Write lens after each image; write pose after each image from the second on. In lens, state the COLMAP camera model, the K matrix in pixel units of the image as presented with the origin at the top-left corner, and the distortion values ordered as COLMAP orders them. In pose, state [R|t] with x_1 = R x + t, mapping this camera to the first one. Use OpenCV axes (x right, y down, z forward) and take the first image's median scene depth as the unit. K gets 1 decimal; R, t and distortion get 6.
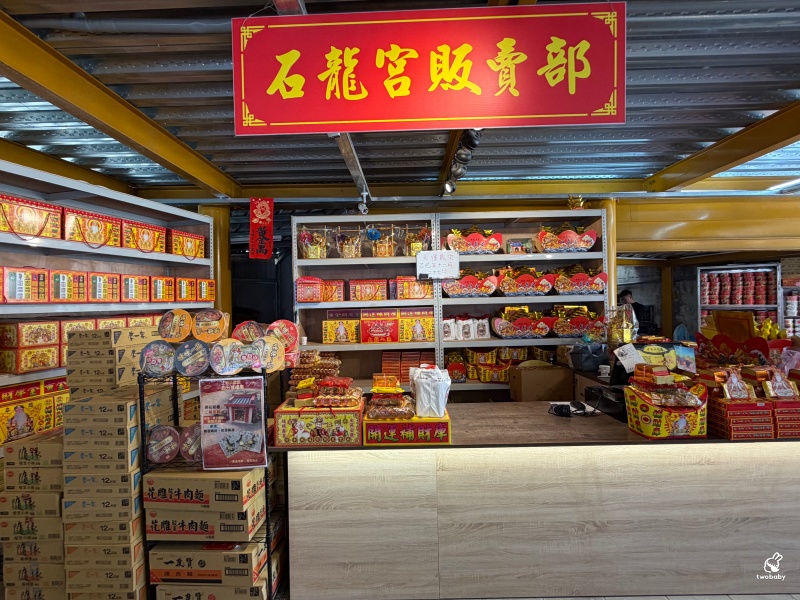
lens RADIAL K [[394.0, 0, 400.0], [0, 394.0, 300.0], [0, 0, 1]] dist [0.002064, 0.000412]
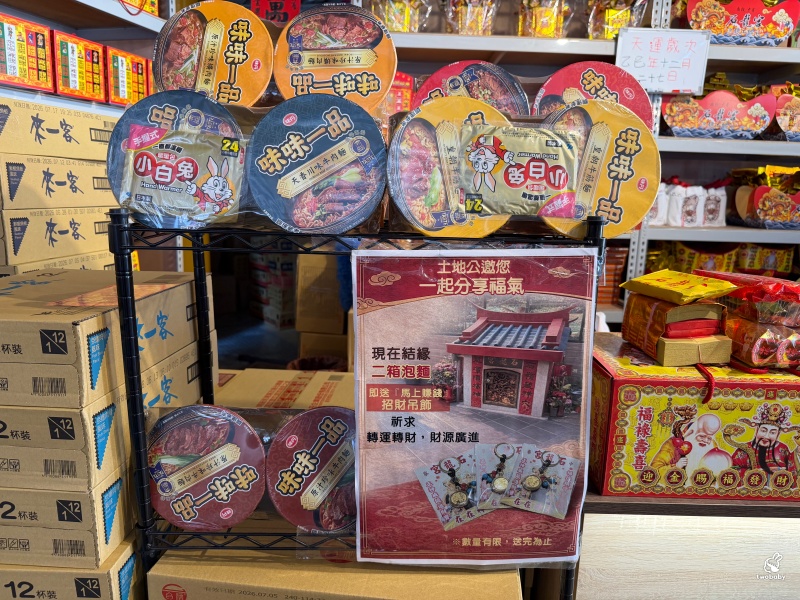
lens RADIAL K [[559.7, 0, 395.4], [0, 559.7, 304.2], [0, 0, 1]] dist [0.117980, -0.176121]
pose [[0.998674, 0.047801, 0.019115, -0.480919], [-0.050679, 0.978131, 0.201719, 0.159493], [-0.009055, -0.202420, 0.979257, 0.622913]]
